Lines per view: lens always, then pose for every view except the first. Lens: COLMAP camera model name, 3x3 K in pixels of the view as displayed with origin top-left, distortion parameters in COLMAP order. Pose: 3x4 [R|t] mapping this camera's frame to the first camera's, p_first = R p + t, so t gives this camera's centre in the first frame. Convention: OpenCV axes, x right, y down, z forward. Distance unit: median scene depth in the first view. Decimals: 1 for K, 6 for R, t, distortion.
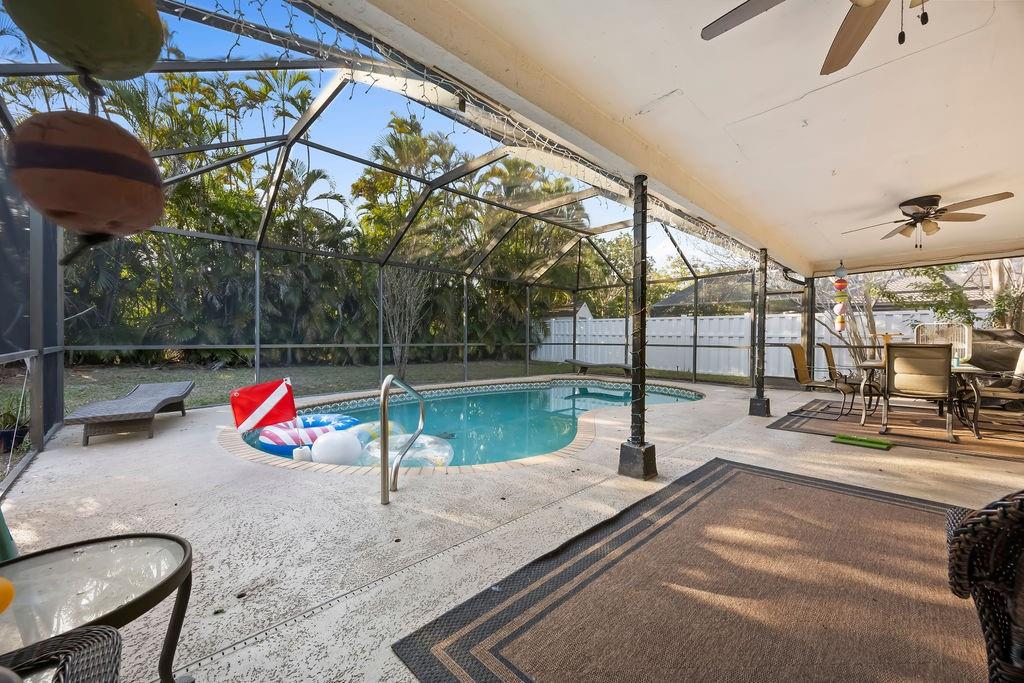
lens RADIAL K [[399.8, 0, 512.0], [0, 399.8, 341.5], [0, 0, 1]] dist [0.000894, 0.000099]
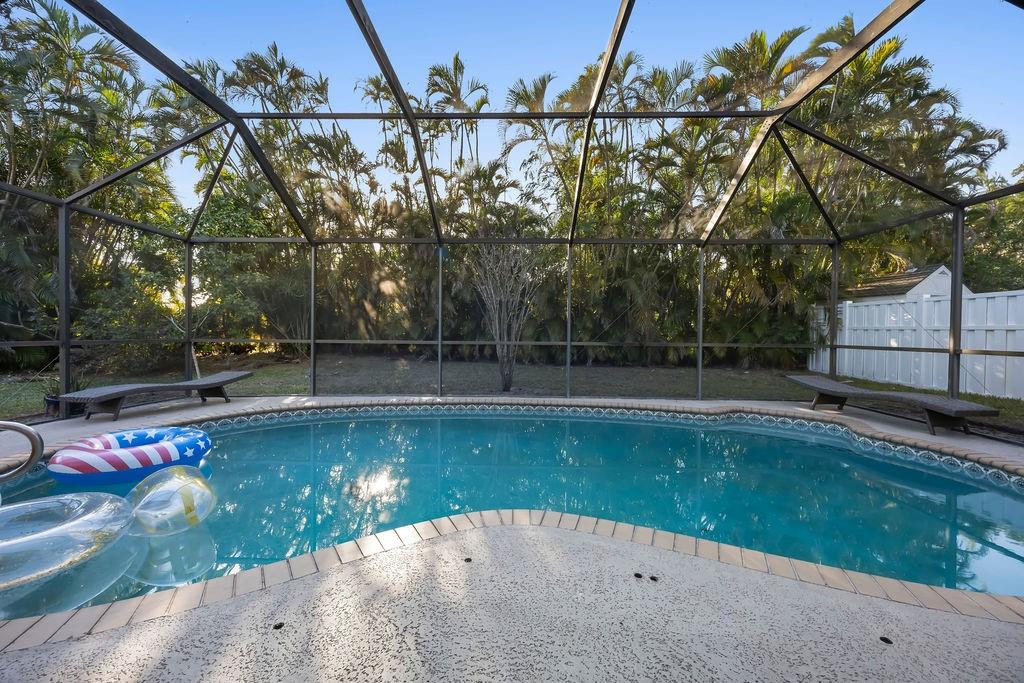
lens RADIAL K [[391.5, 0, 512.0], [0, 391.5, 341.5], [0, 0, 1]] dist [0.000384, -0.000032]
pose [[0.697572, 0.013375, -0.716390, 0.405304], [-0.010223, 0.999910, 0.008713, -0.001515], [0.716442, 0.001246, 0.697646, 0.641550]]
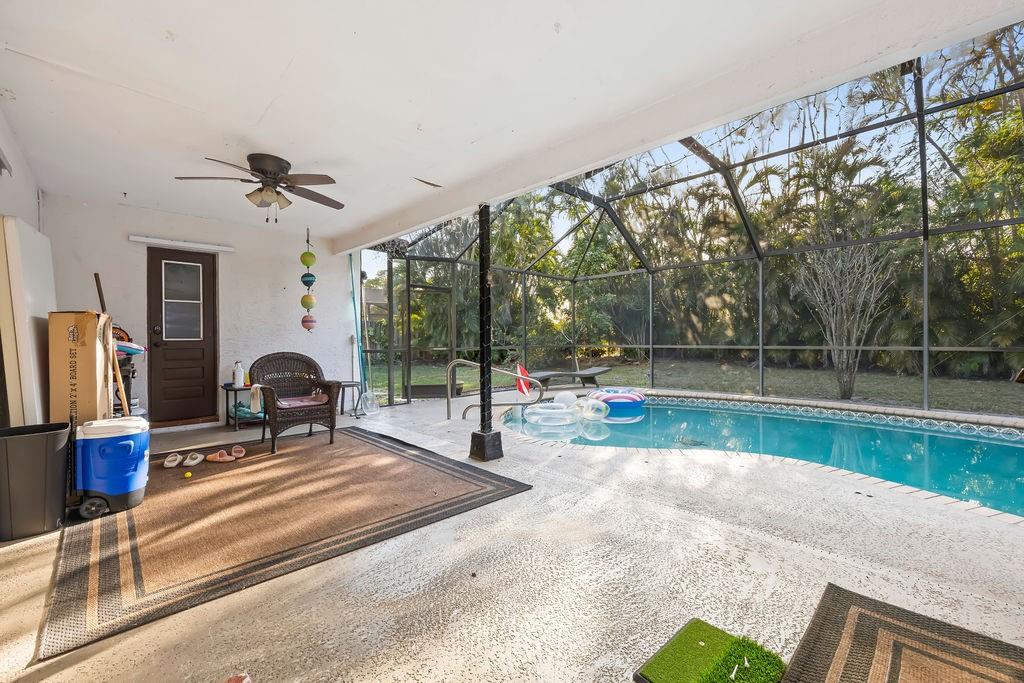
lens RADIAL K [[419.7, 0, 504.2], [0, 419.7, 339.9], [0, 0, 1]] dist [-0.000170, 0.000069]
pose [[-0.022920, -0.004835, -0.999726, 0.739470], [-0.001734, 0.999987, -0.004796, -0.002526], [0.999736, 0.001623, -0.022928, 0.517977]]
